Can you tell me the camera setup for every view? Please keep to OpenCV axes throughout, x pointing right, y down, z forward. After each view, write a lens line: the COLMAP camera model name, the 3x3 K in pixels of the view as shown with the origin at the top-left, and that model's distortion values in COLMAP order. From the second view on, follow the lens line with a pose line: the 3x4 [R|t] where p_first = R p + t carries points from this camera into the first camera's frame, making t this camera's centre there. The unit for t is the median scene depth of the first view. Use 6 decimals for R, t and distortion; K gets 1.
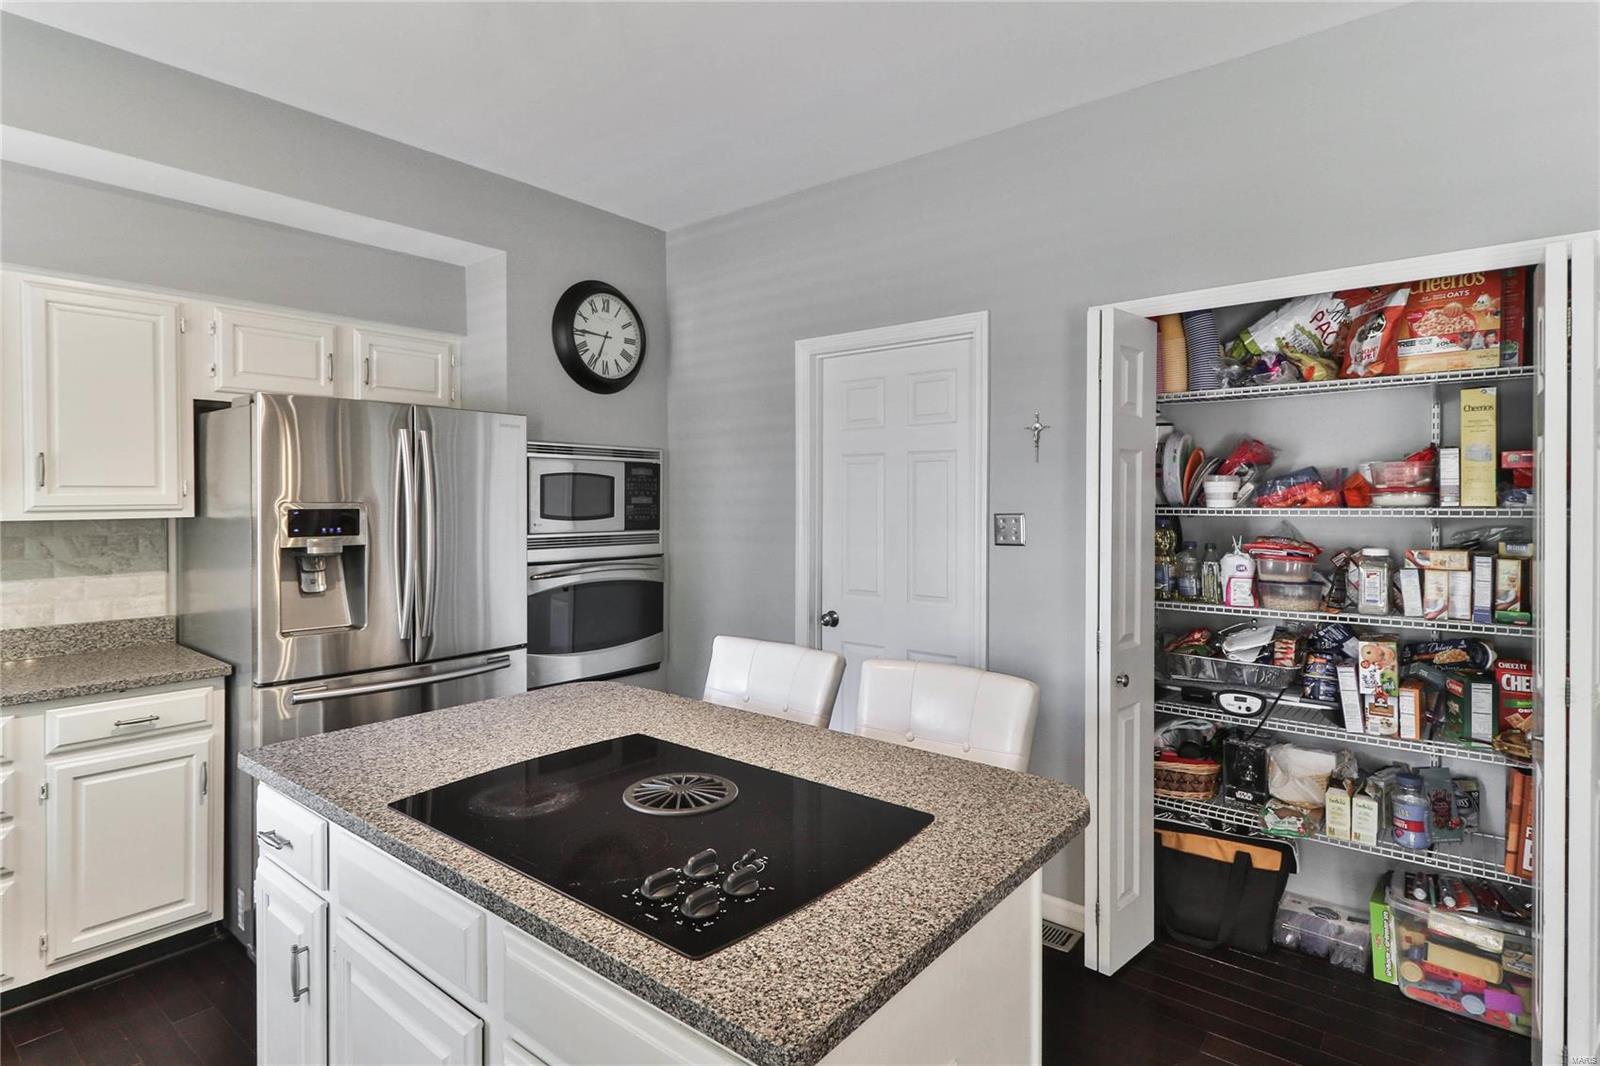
lens RADIAL K [[826.4, 0, 797.6], [0, 826.4, 516.8], [0, 0, 1]] dist [0.002926, -0.001565]
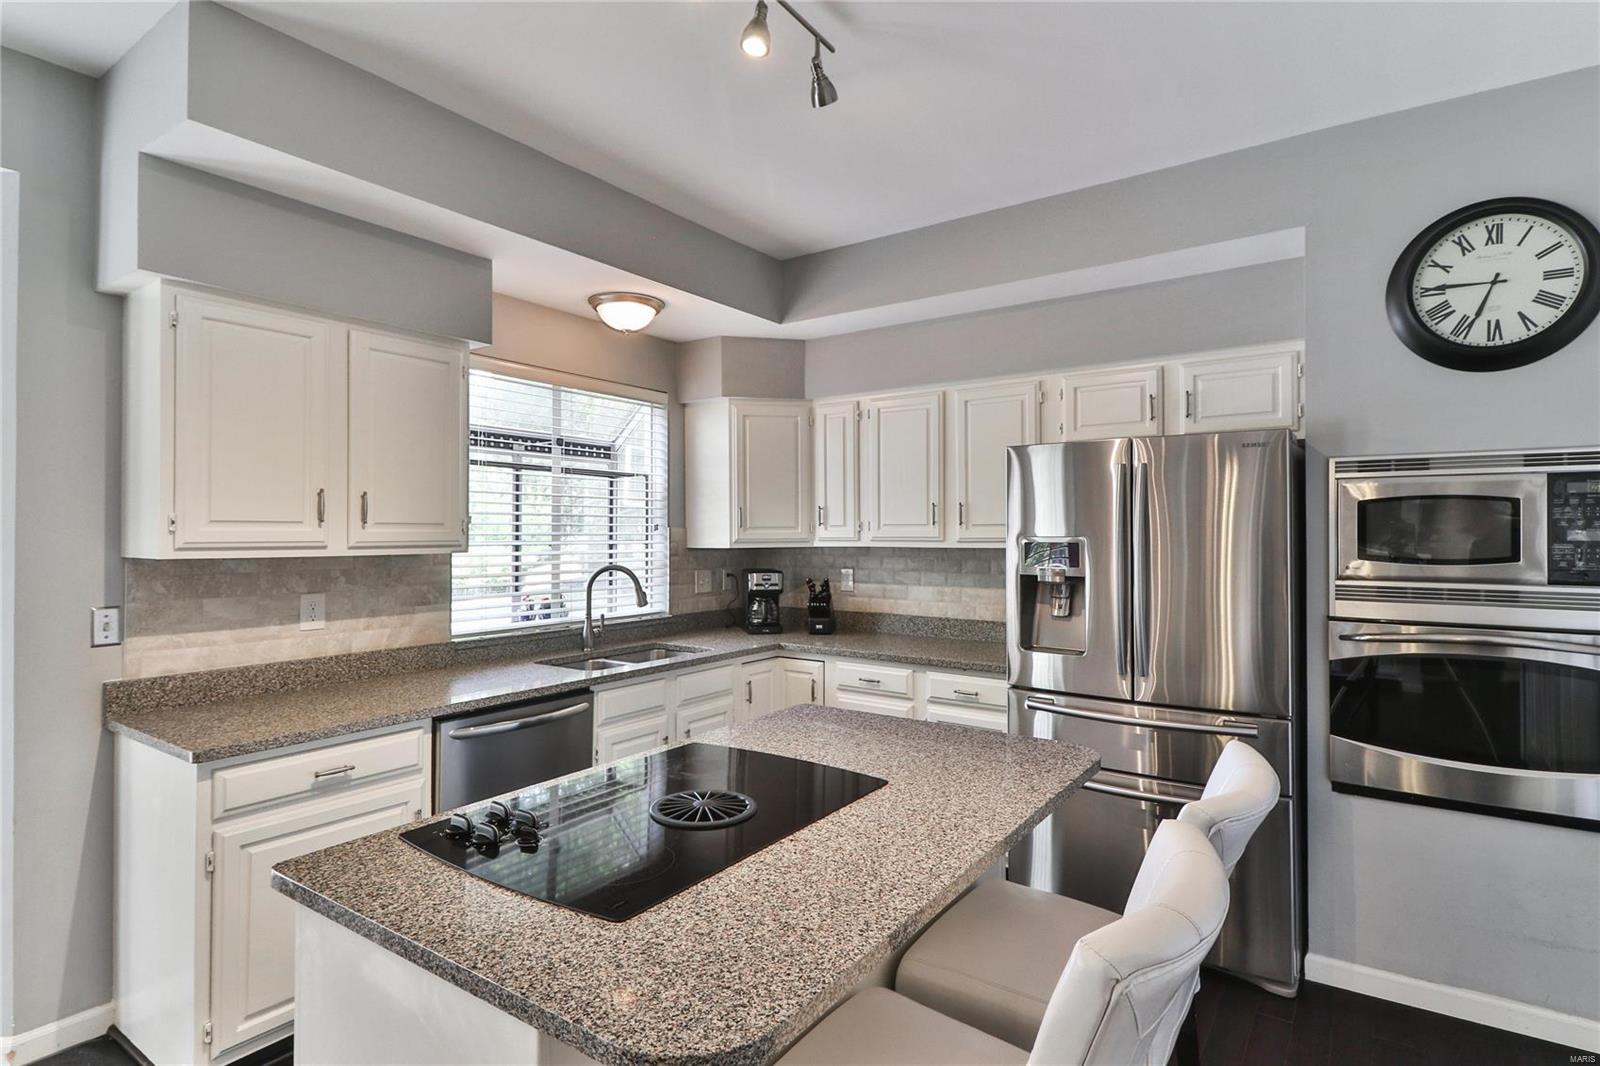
lens RADIAL K [[807.7, 0, 798.3], [0, 807.7, 527.5], [0, 0, 1]] dist [0.003887, -0.000678]
pose [[0.066666, -0.008948, -0.997735, 0.668350], [-0.020346, 0.999740, -0.010326, -0.014365], [0.997568, 0.020988, 0.066466, 0.765449]]
